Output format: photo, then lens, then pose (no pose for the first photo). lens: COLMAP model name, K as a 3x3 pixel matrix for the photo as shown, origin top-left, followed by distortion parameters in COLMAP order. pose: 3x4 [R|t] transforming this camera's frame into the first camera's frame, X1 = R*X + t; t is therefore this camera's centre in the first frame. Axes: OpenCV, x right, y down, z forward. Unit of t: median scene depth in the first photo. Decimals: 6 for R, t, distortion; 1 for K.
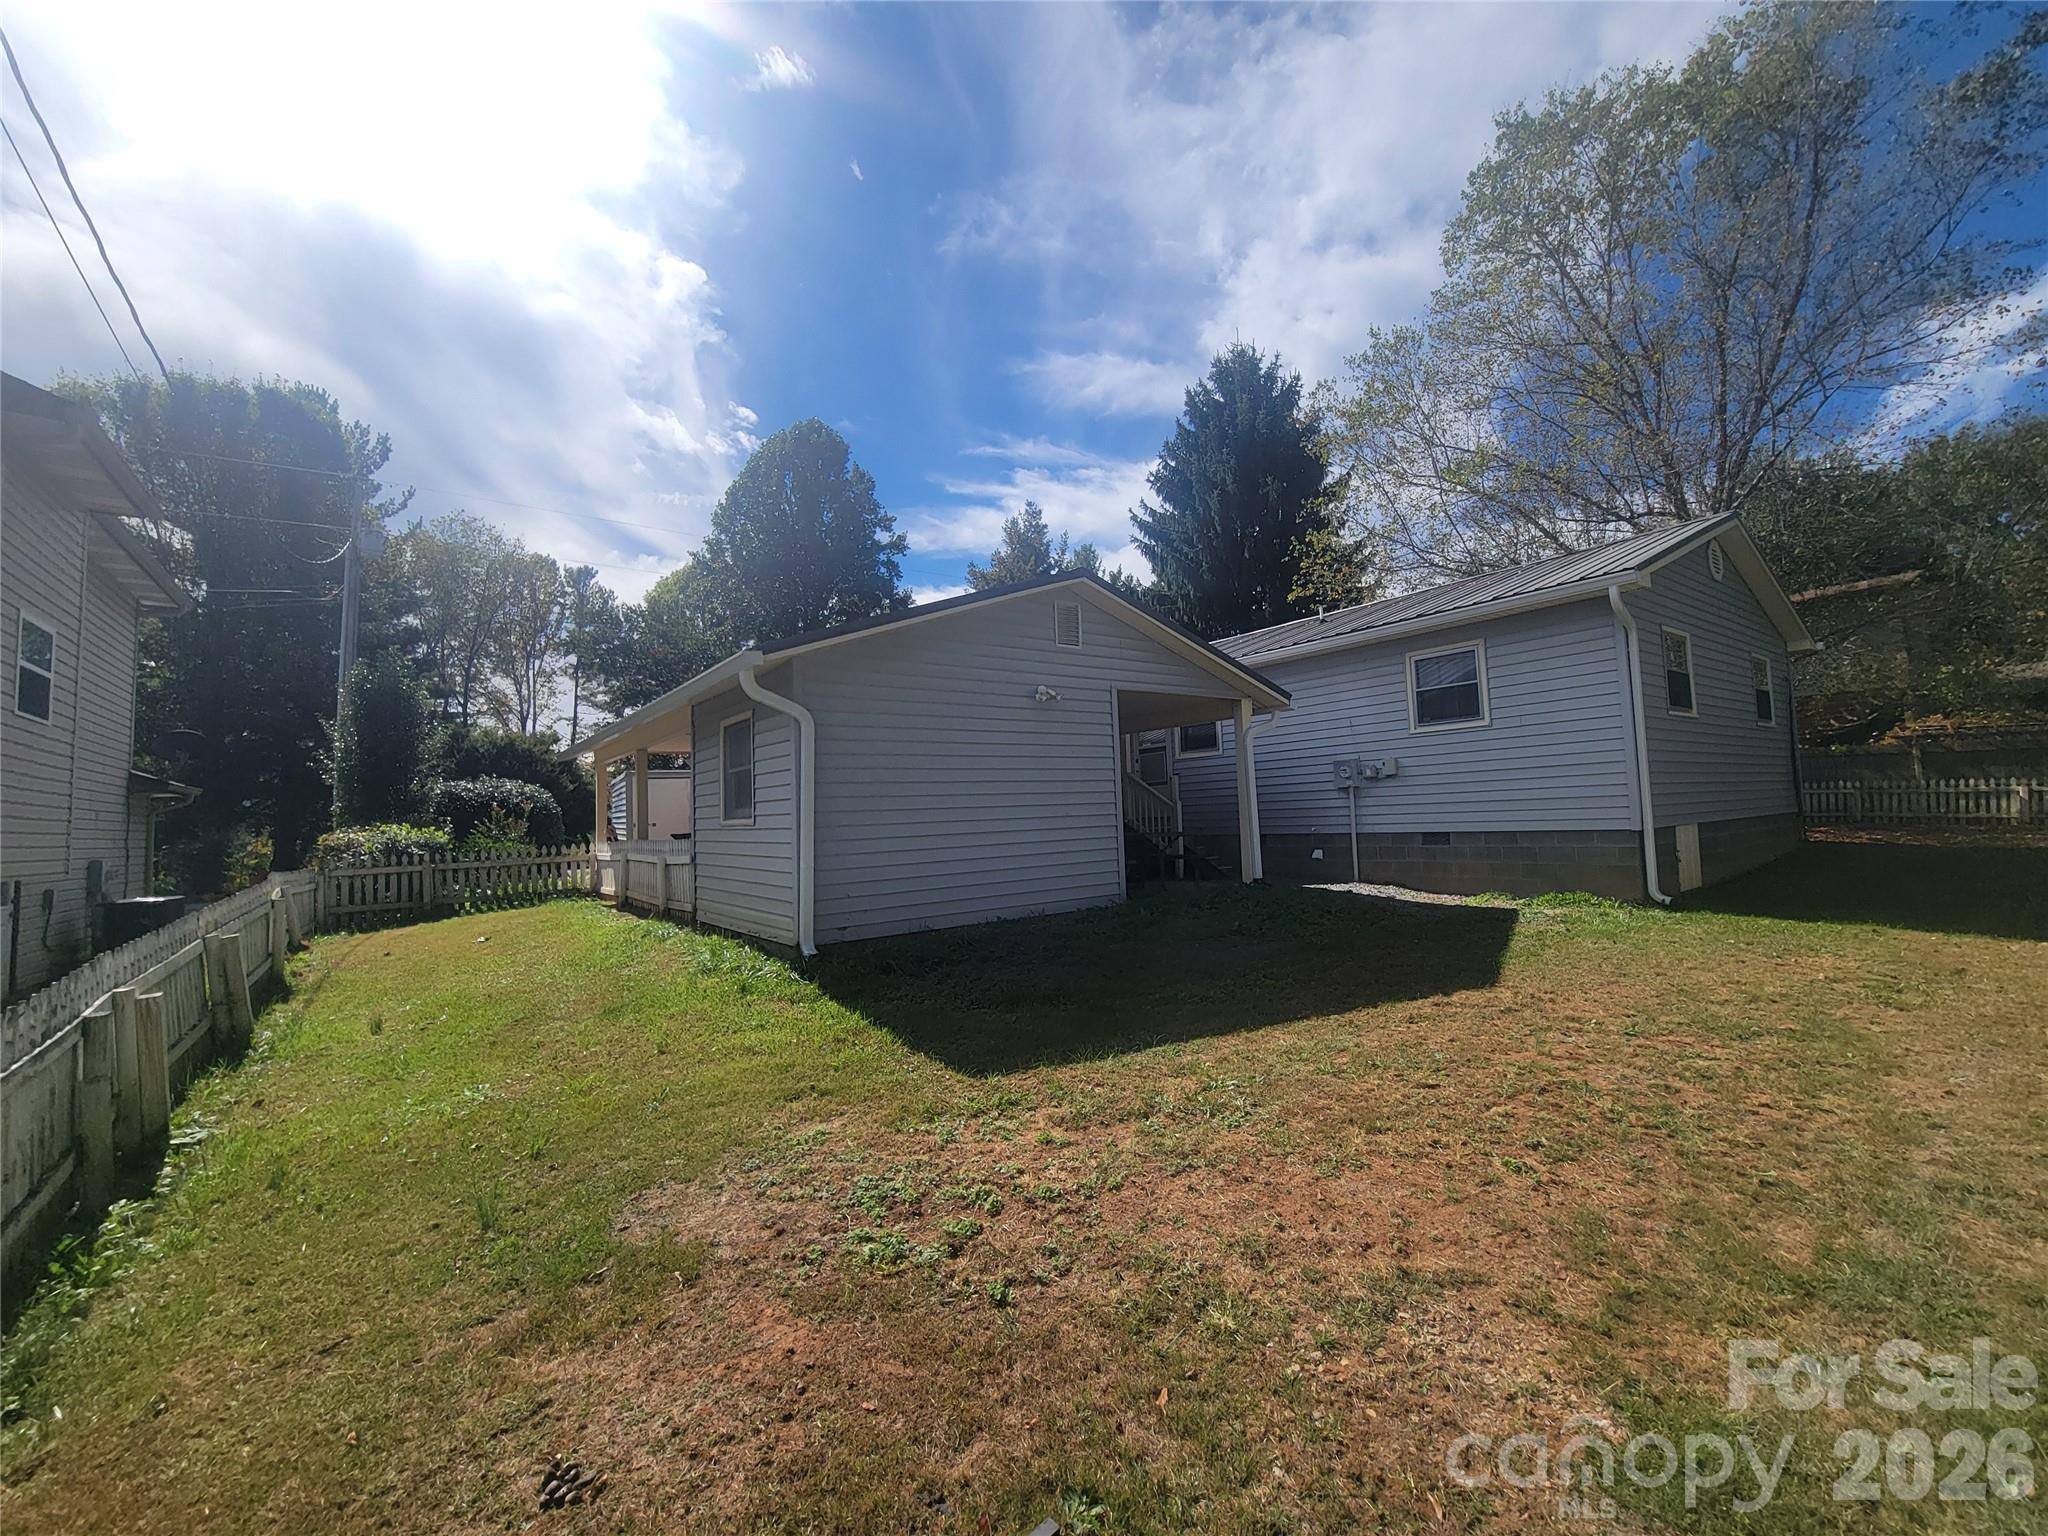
lens RADIAL K [[835.0, 0, 1024.0], [0, 835.0, 768.0], [0, 0, 1]] dist [-0.008195, 0.000097]
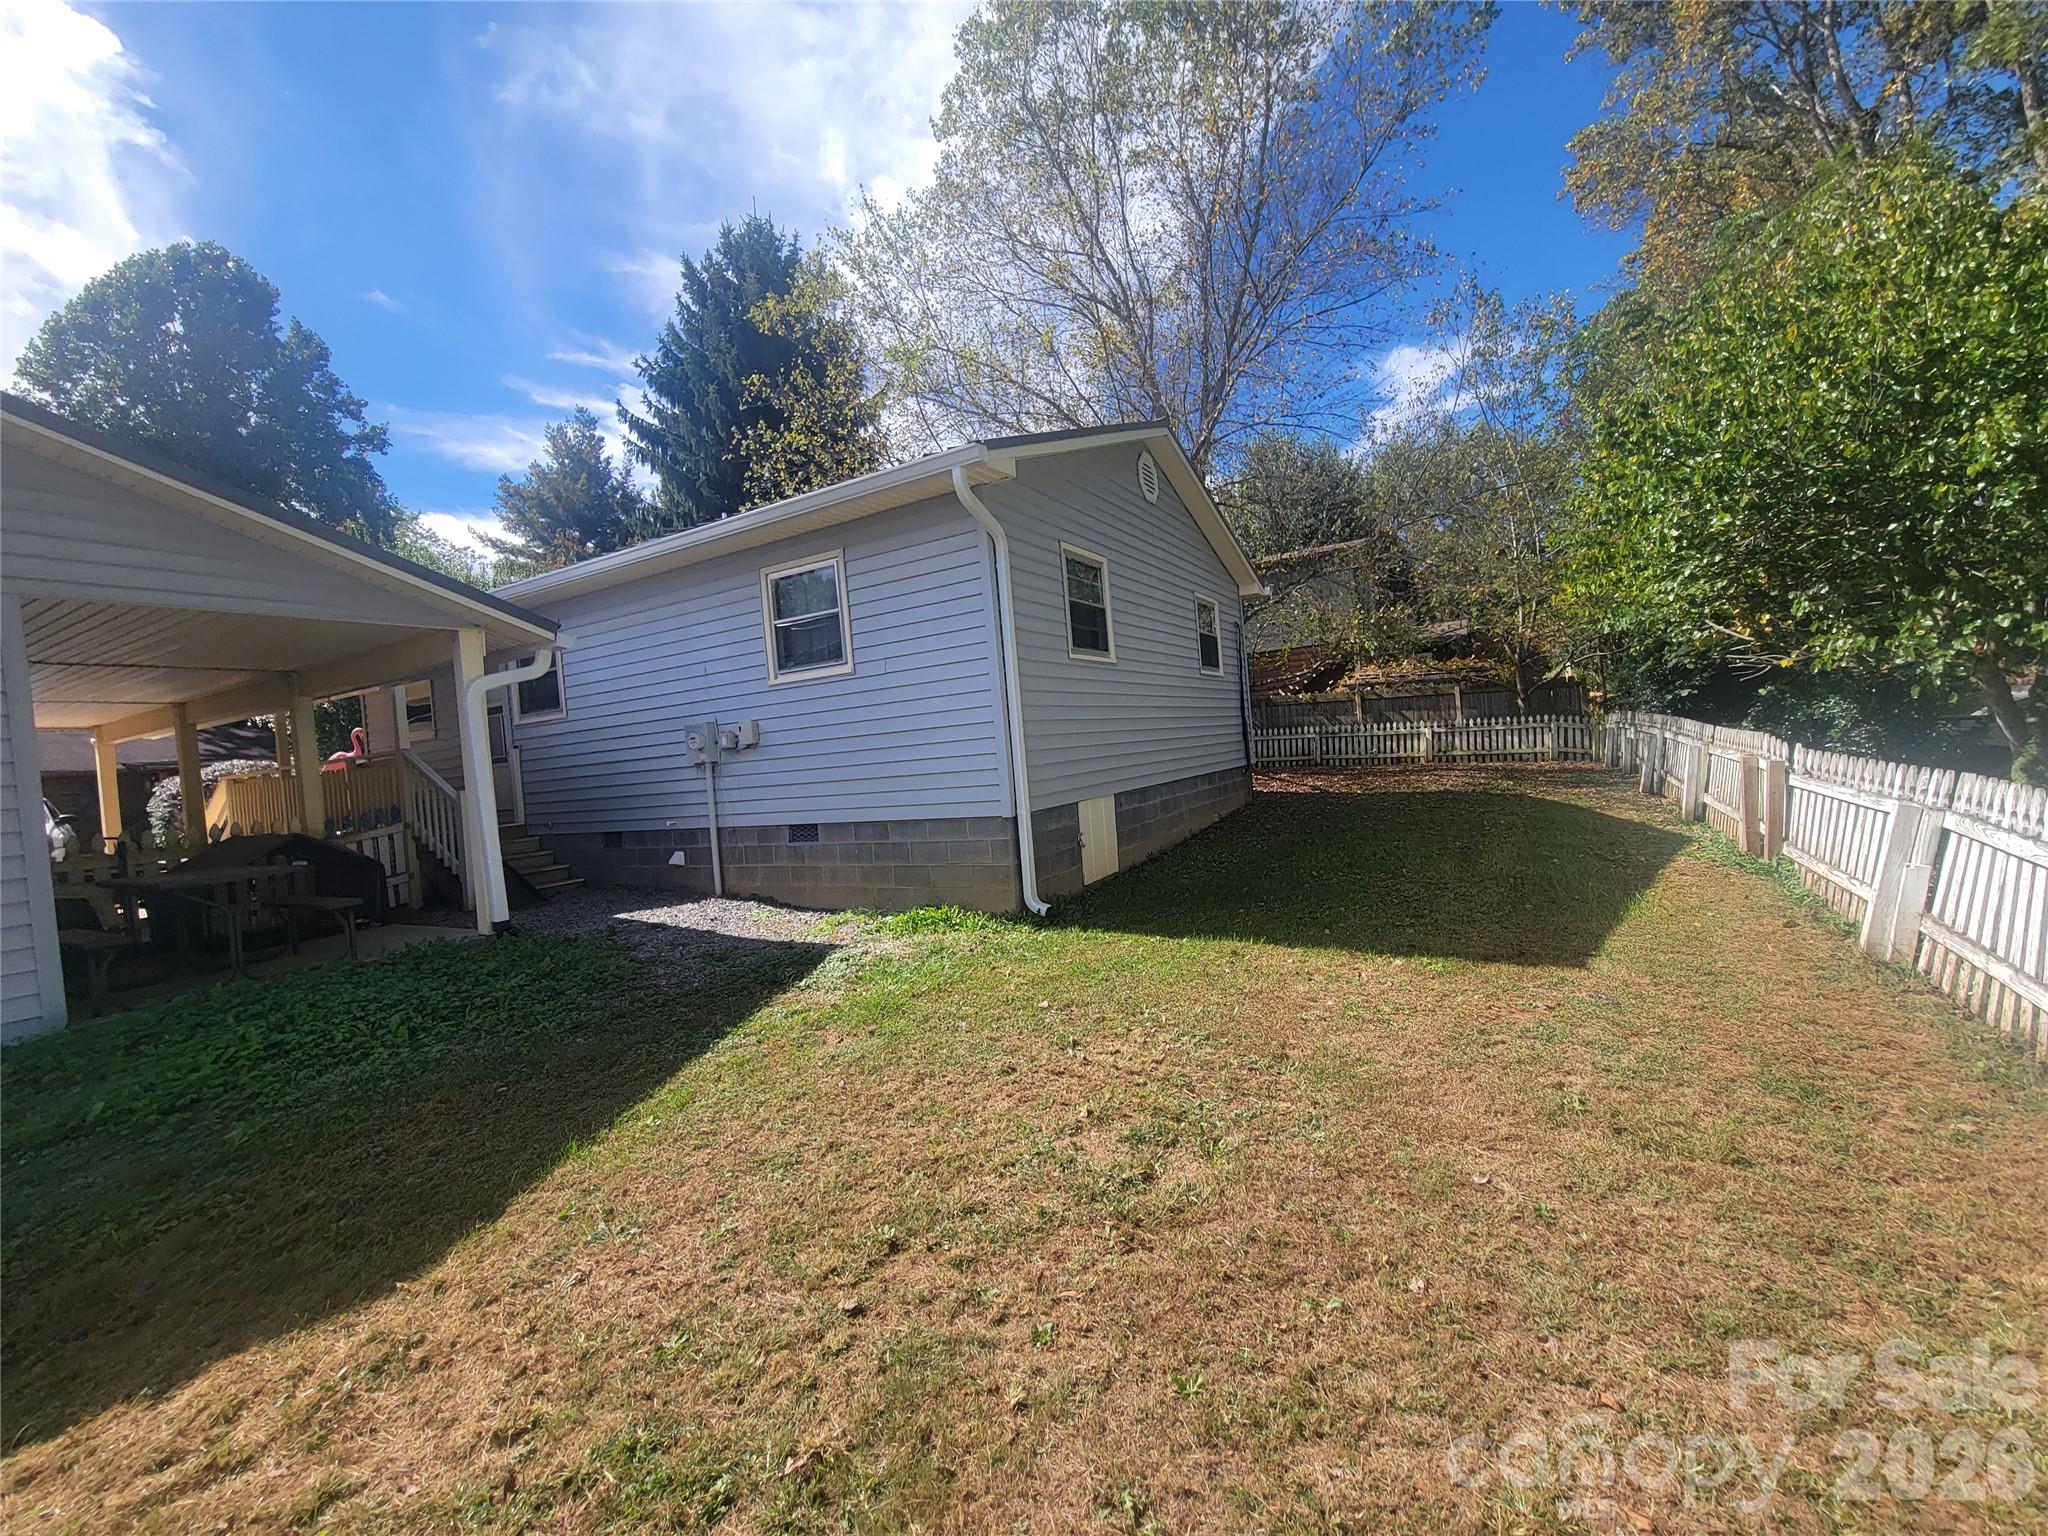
lens RADIAL K [[842.2, 0, 1027.6], [0, 842.2, 761.9], [0, 0, 1]] dist [-0.003197, 0.000469]
pose [[0.912809, -0.042672, 0.406152, 0.150413], [0.022866, 0.998306, 0.053496, -0.003926], [-0.407747, -0.039545, 0.912238, 0.106716]]
